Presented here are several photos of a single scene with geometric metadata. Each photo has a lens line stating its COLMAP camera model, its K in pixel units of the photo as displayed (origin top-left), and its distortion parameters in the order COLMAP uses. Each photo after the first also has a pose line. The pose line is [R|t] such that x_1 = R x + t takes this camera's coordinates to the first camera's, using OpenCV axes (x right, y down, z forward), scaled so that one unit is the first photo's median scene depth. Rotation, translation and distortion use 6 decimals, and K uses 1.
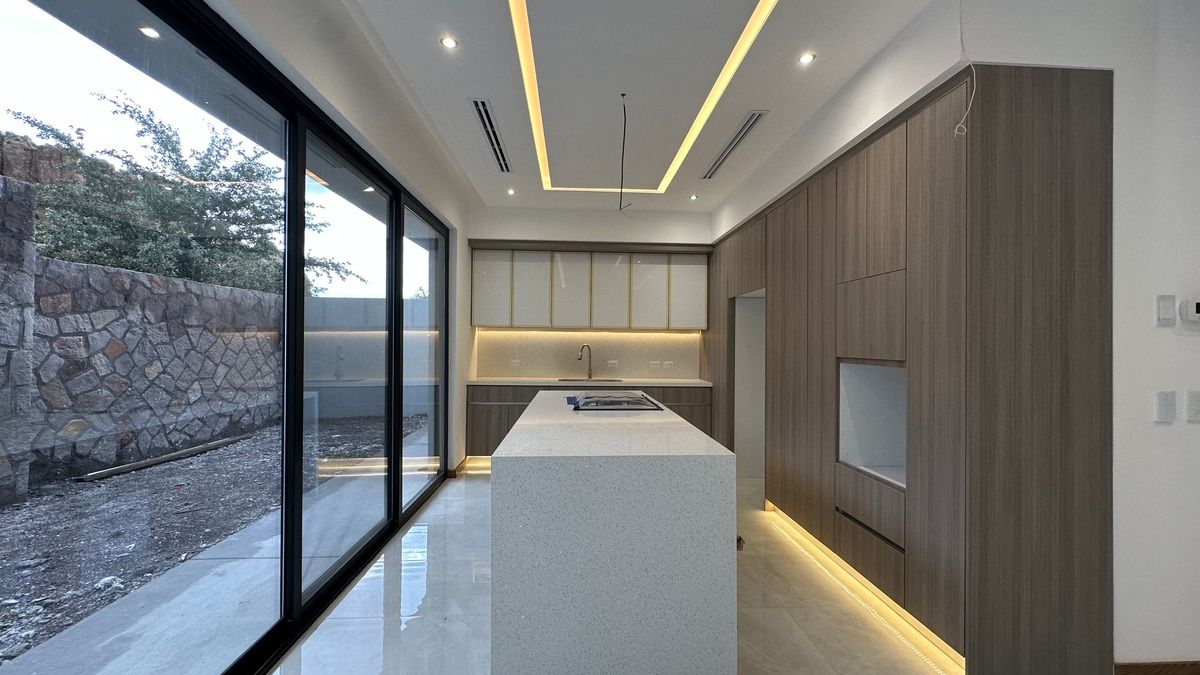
lens RADIAL K [[477.6, 0, 598.9], [0, 477.6, 337.8], [0, 0, 1]] dist [0.000403, -0.000266]
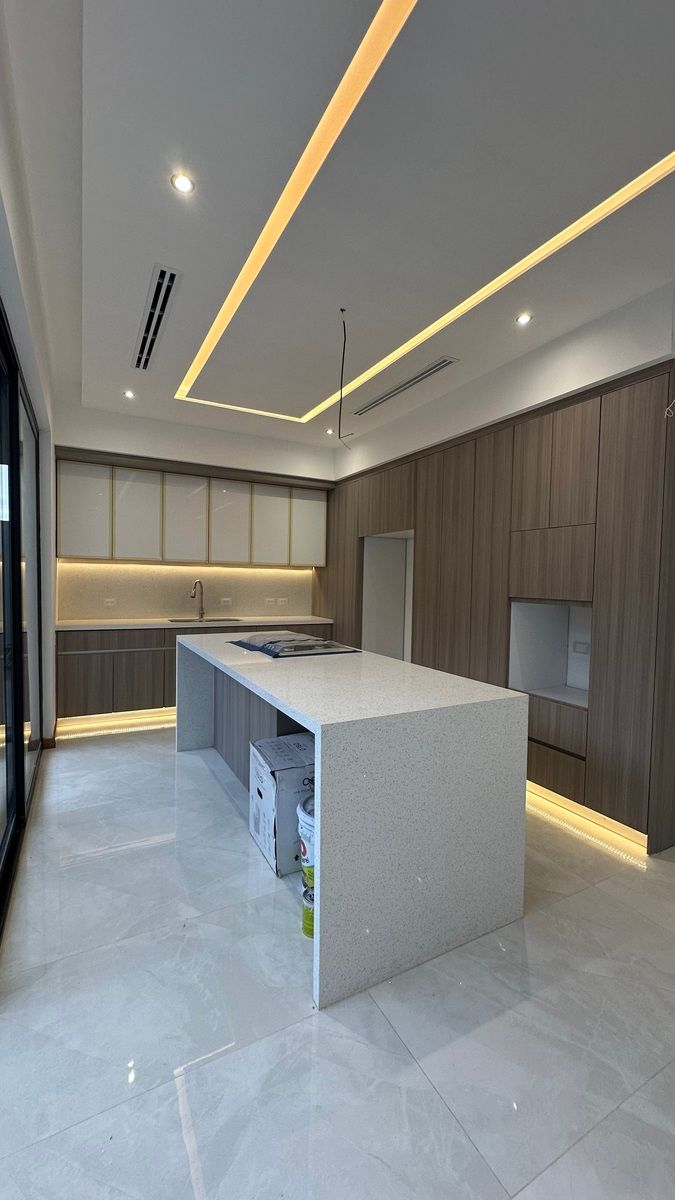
lens RADIAL K [[477.6, 0, 337.1], [0, 477.6, 597.4], [0, 0, 1]] dist [0.000403, -0.000266]
pose [[0.907209, -0.007426, 0.420614, -0.185402], [-0.015925, 0.998521, 0.051977, -0.005773], [-0.420378, -0.053852, 0.905750, 0.082483]]
